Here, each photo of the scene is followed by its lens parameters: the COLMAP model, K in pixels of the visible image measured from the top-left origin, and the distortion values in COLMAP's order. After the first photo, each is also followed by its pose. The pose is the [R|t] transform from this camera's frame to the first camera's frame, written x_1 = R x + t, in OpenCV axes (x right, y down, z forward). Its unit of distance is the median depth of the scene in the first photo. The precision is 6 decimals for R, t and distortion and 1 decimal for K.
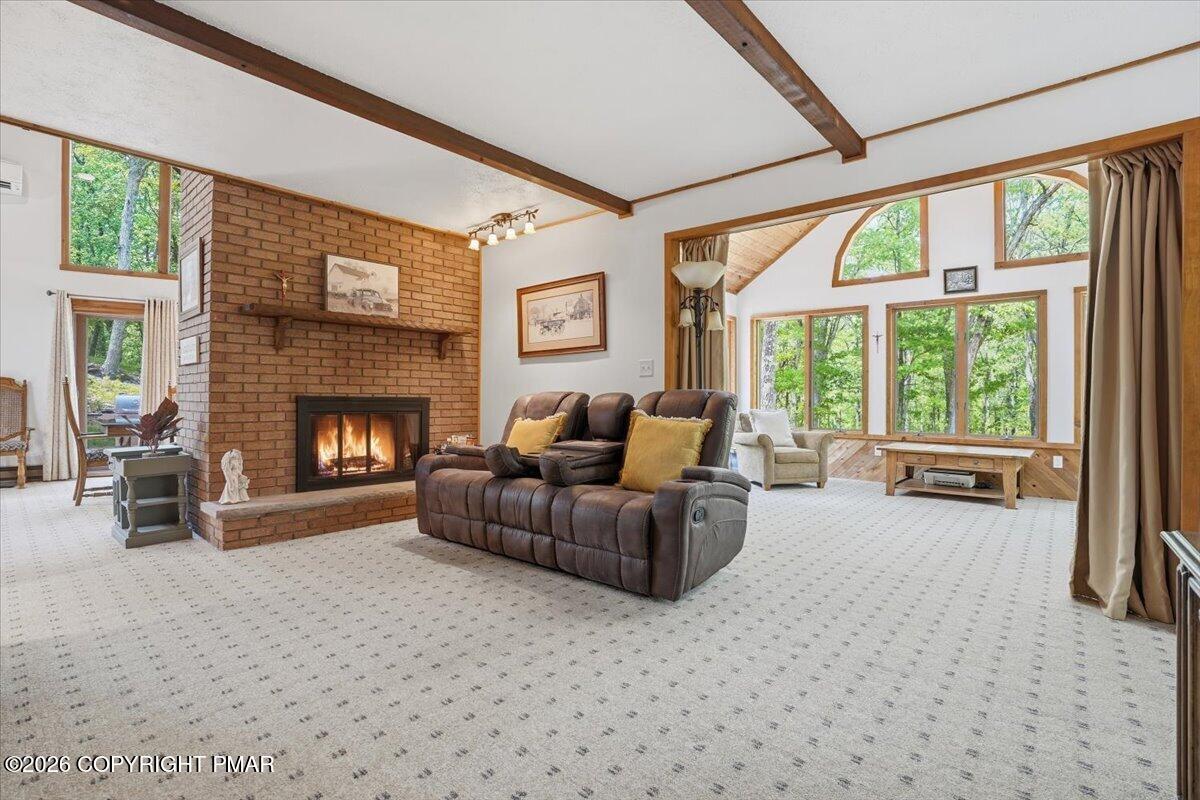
lens RADIAL K [[560.0, 0, 593.5], [0, 560.0, 394.7], [0, 0, 1]] dist [-0.072883, 0.028483]
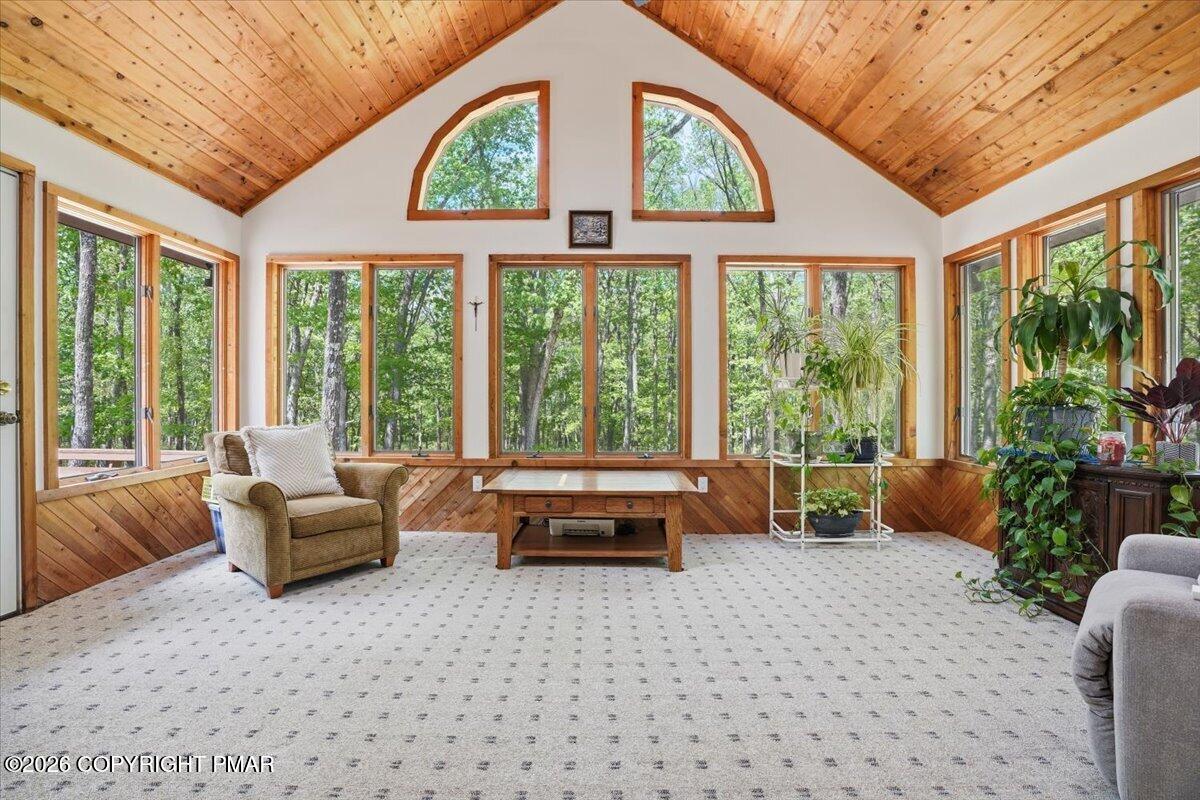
lens RADIAL K [[560.0, 0, 593.5], [0, 560.0, 394.7], [0, 0, 1]] dist [-0.072883, 0.028483]
pose [[0.751479, -0.006705, 0.659723, 0.199043], [0.001335, 0.999962, 0.008641, -0.006800], [-0.659756, -0.005613, 0.751459, 0.439519]]
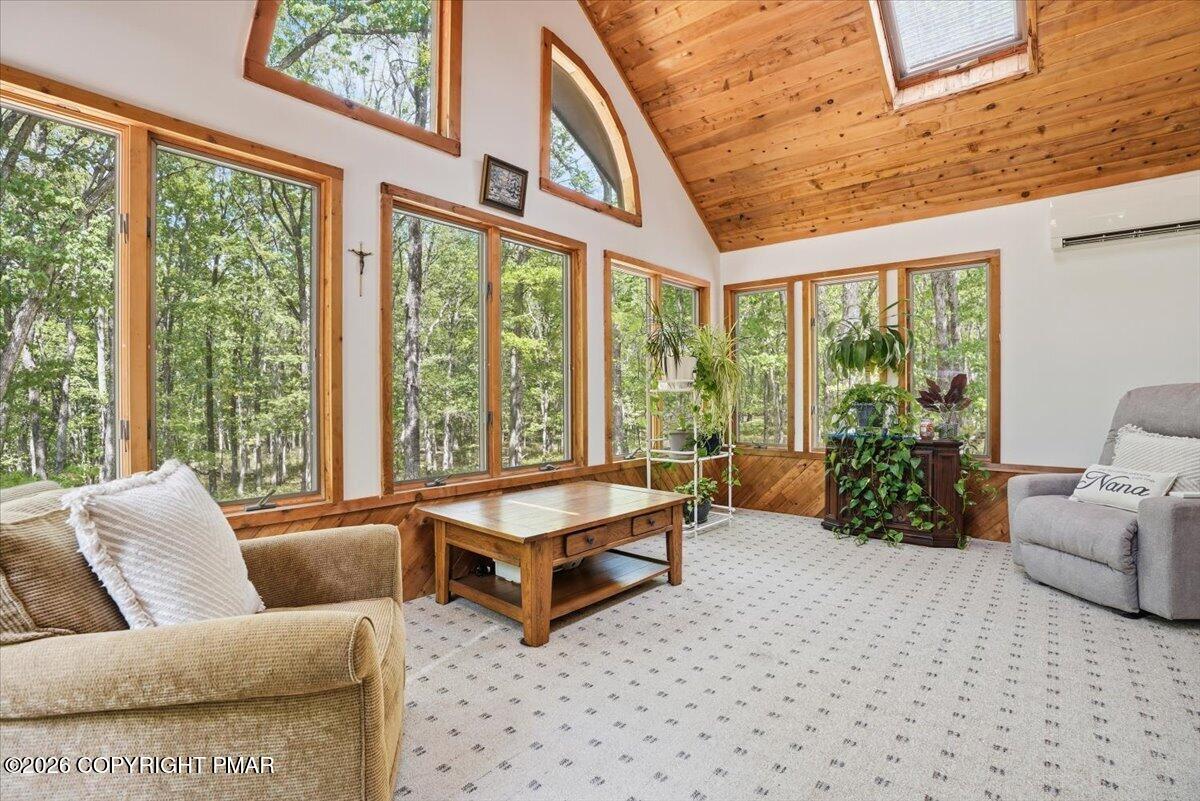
lens RADIAL K [[560.0, 0, 593.5], [0, 560.0, 395.2], [0, 0, 1]] dist [-0.072883, 0.028483]
pose [[-0.013819, -0.008076, 0.999872, 0.112946], [-0.002885, 0.999964, 0.008037, -0.006546], [-0.999900, -0.002774, -0.013842, 0.865008]]
